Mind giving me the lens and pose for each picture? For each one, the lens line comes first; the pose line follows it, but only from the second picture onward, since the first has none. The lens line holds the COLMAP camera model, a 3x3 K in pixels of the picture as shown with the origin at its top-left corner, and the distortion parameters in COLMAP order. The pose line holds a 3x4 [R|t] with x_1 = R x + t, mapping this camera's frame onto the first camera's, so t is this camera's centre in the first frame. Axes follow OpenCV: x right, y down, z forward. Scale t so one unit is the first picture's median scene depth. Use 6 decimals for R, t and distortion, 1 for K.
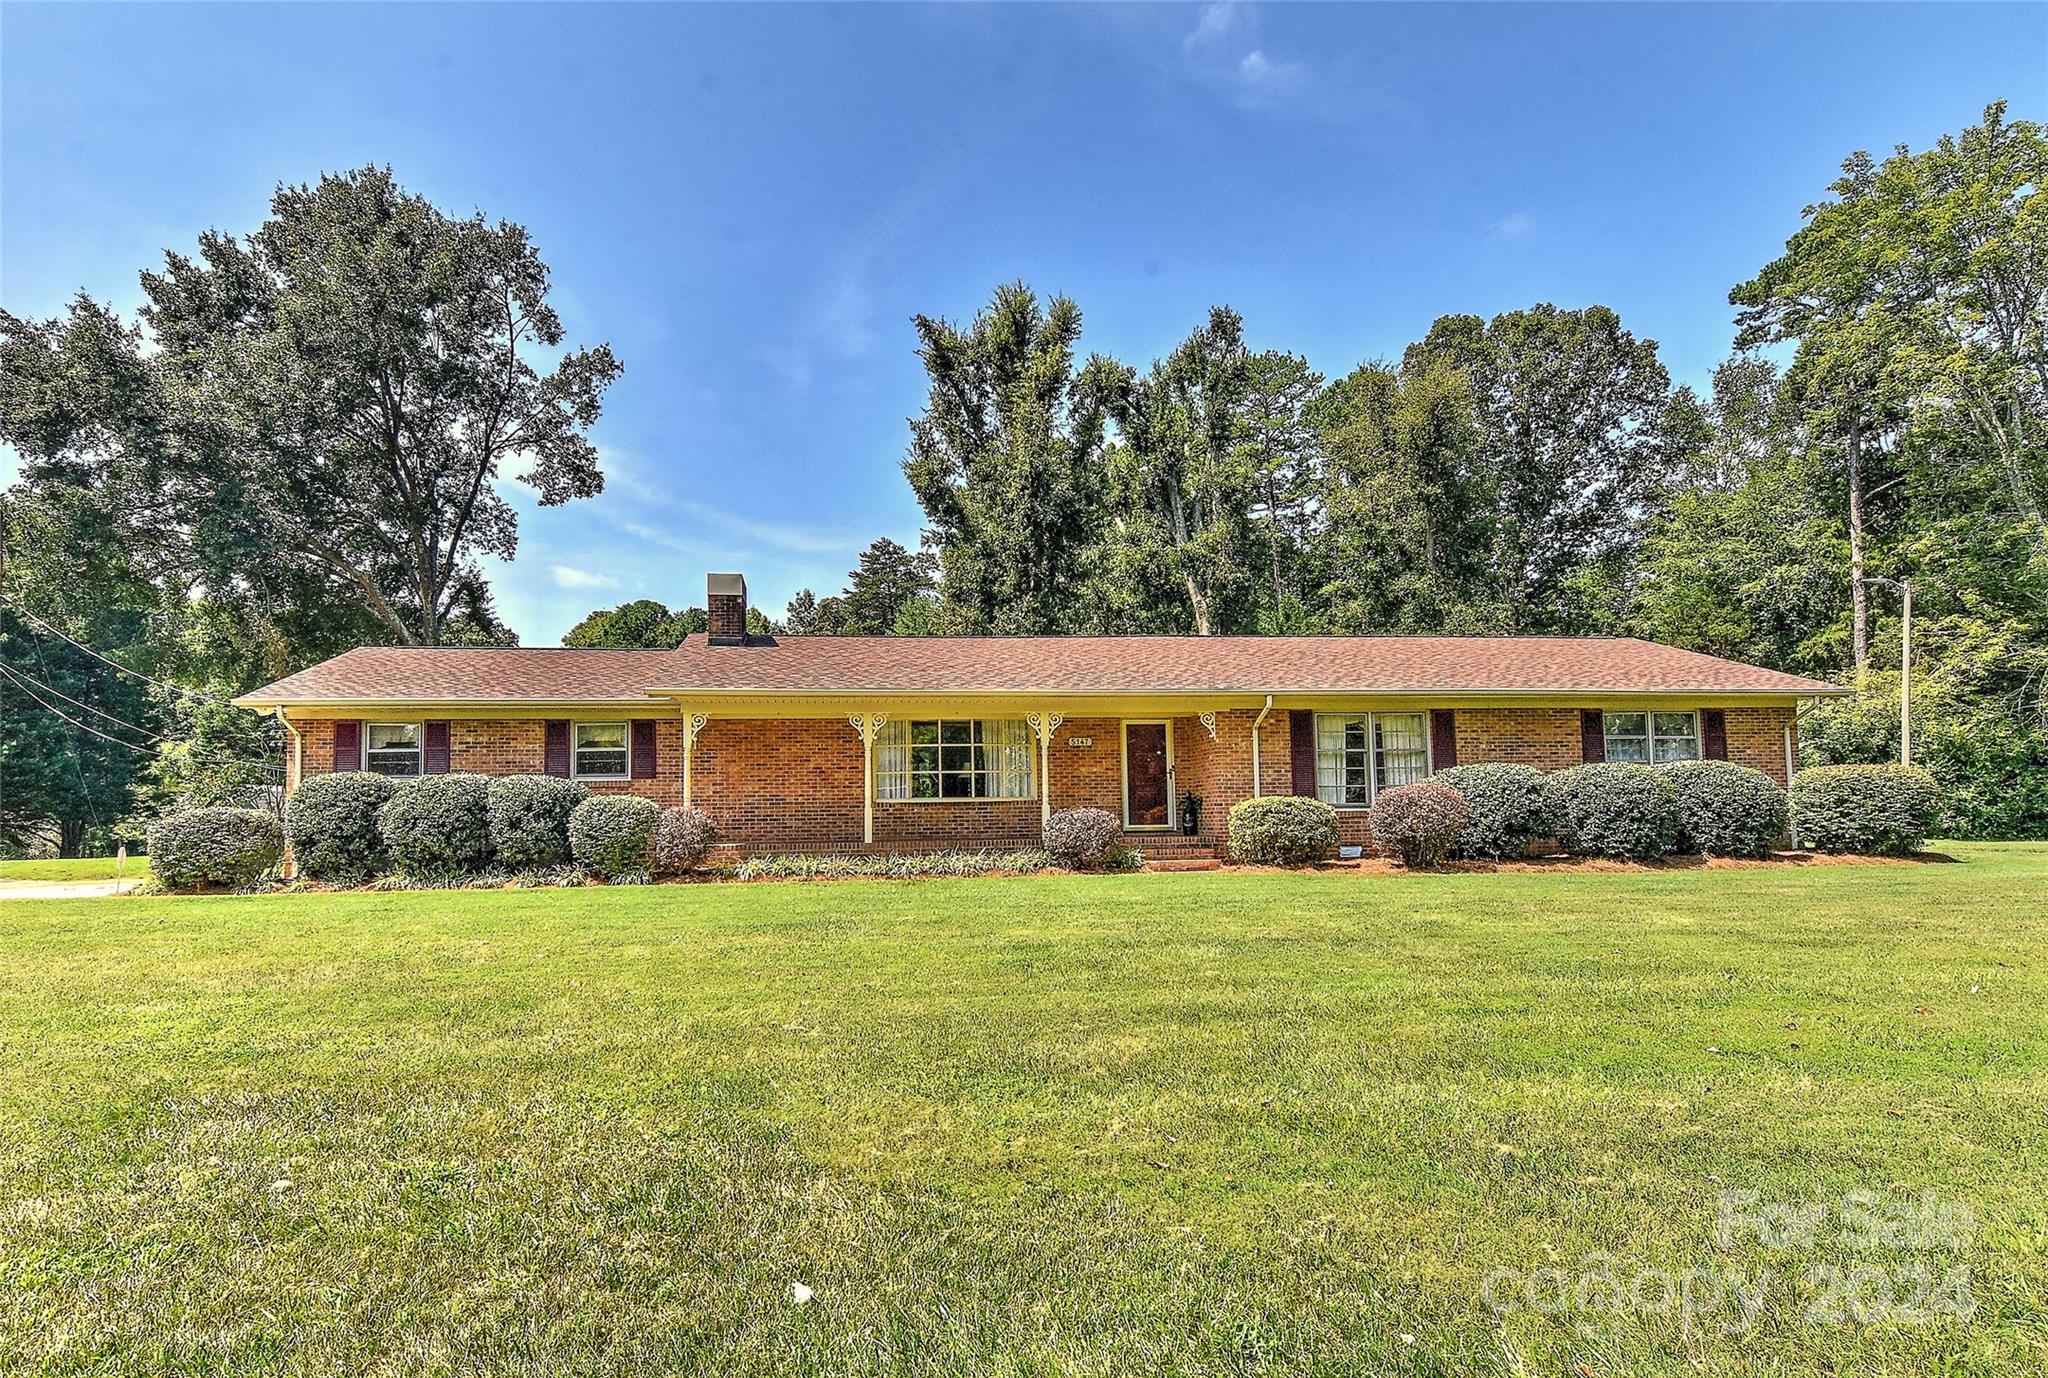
lens RADIAL K [[1120.5, 0, 973.6], [0, 1120.5, 754.9], [0, 0, 1]] dist [0.005432, 0.000142]
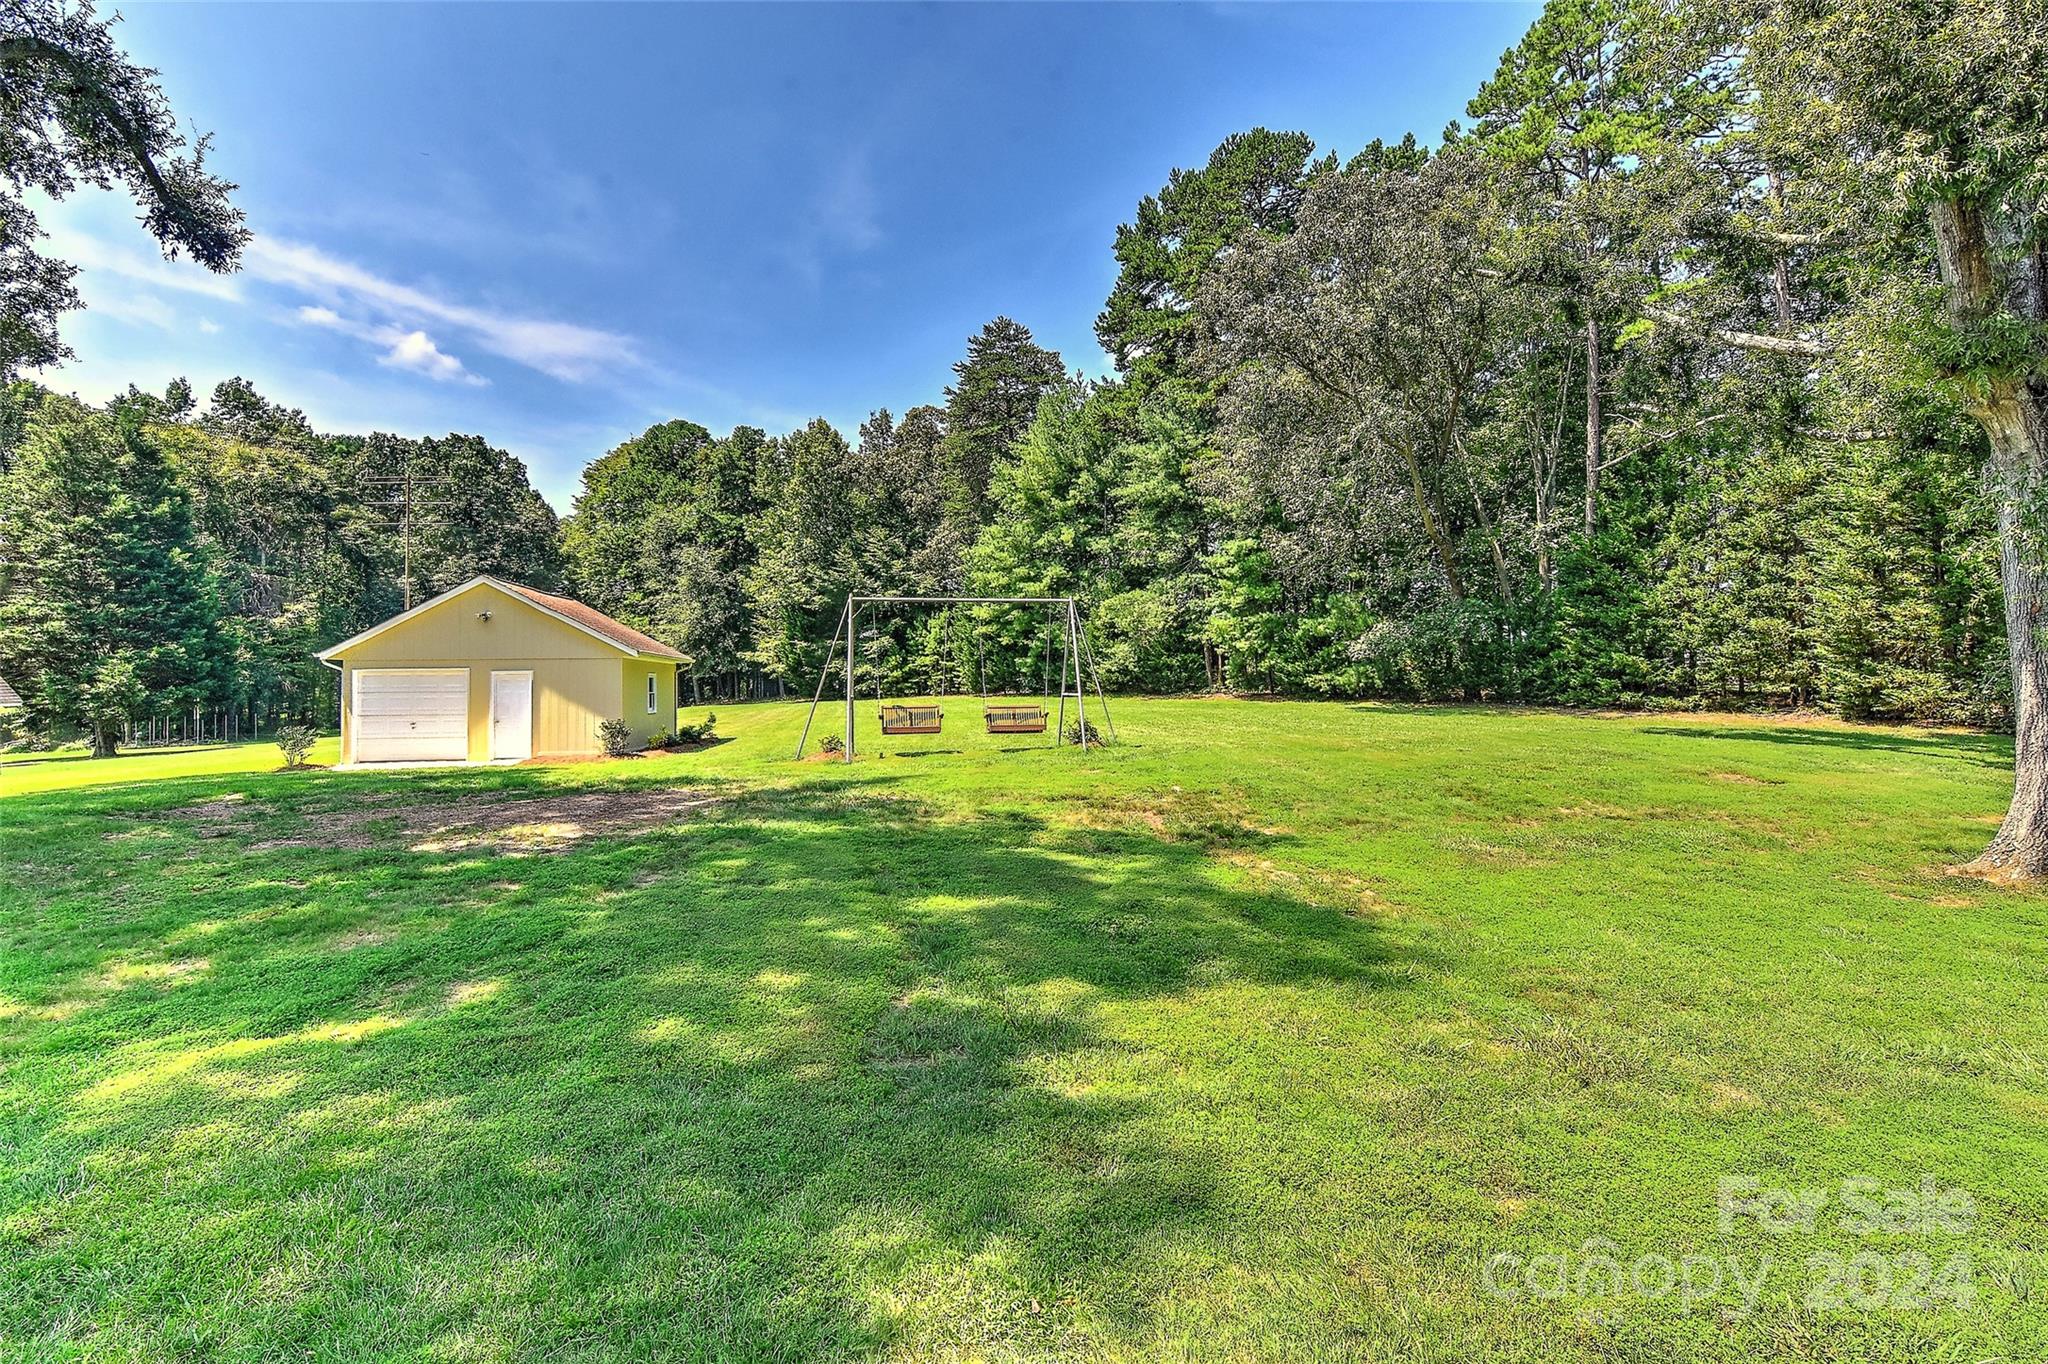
lens RADIAL K [[993.5, 0, 1018.7], [0, 993.5, 678.3], [0, 0, 1]] dist [0.009311, -0.003387]
pose [[0.999574, 0.009642, 0.027530, -0.197297], [-0.011100, 0.998517, 0.053303, 0.019582], [-0.026975, -0.053586, 0.998199, 0.775362]]
